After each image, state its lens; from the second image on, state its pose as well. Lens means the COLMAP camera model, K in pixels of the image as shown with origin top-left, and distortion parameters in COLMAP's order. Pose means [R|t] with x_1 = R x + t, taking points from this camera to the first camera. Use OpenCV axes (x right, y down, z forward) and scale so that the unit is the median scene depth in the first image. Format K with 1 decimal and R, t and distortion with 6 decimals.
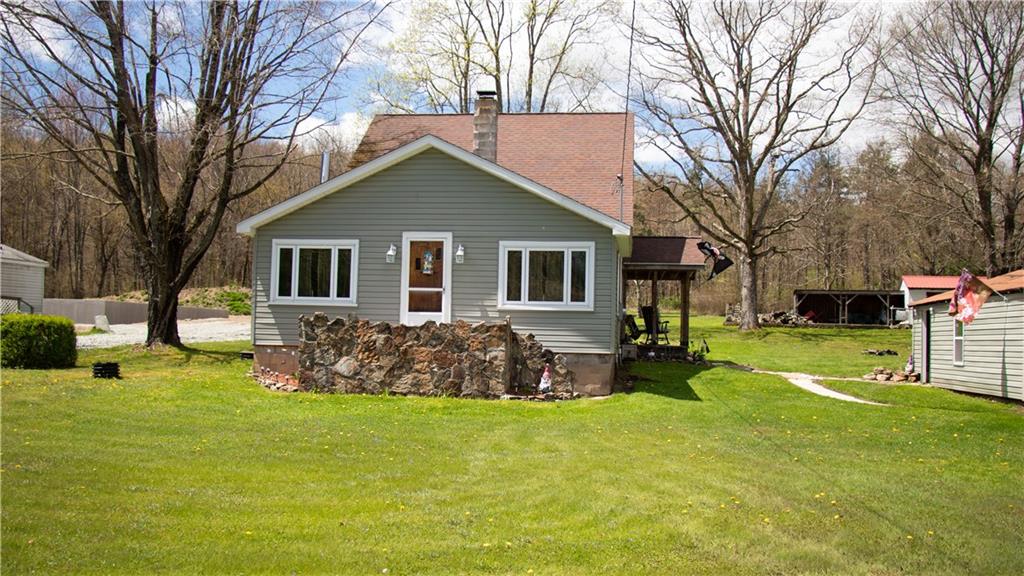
lens RADIAL K [[1129.6, 0, 513.3], [0, 1129.6, 283.1], [0, 0, 1]] dist [-0.057273, 0.000000]
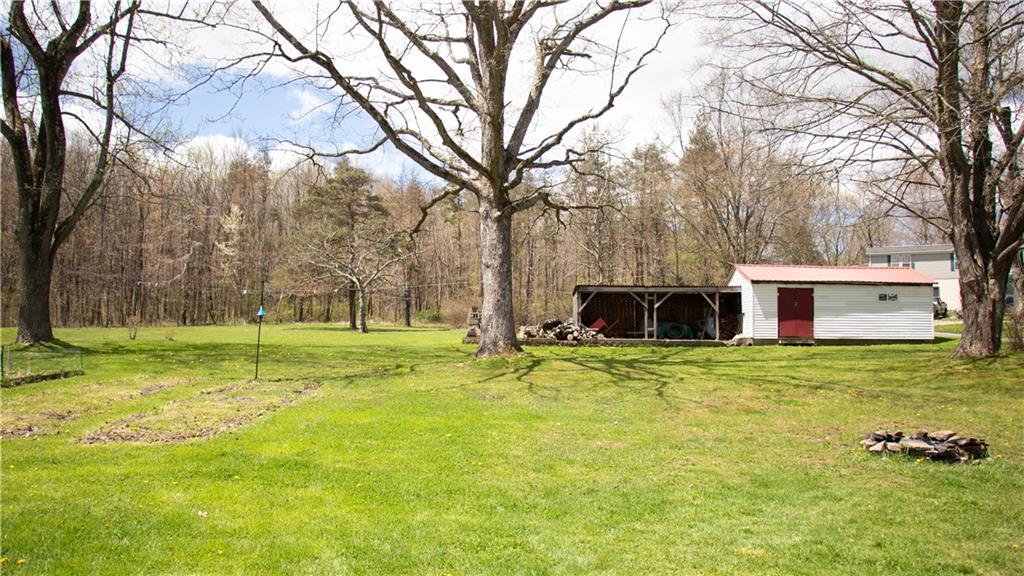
lens RADIAL K [[874.3, 0, 511.9], [0, 874.3, 288.4], [0, 0, 1]] dist [-0.001351, -0.000321]
pose [[0.980238, -0.001014, 0.197817, 0.121171], [0.005108, 0.999783, -0.020185, 0.017719], [-0.197754, 0.020796, 0.980031, 0.540195]]
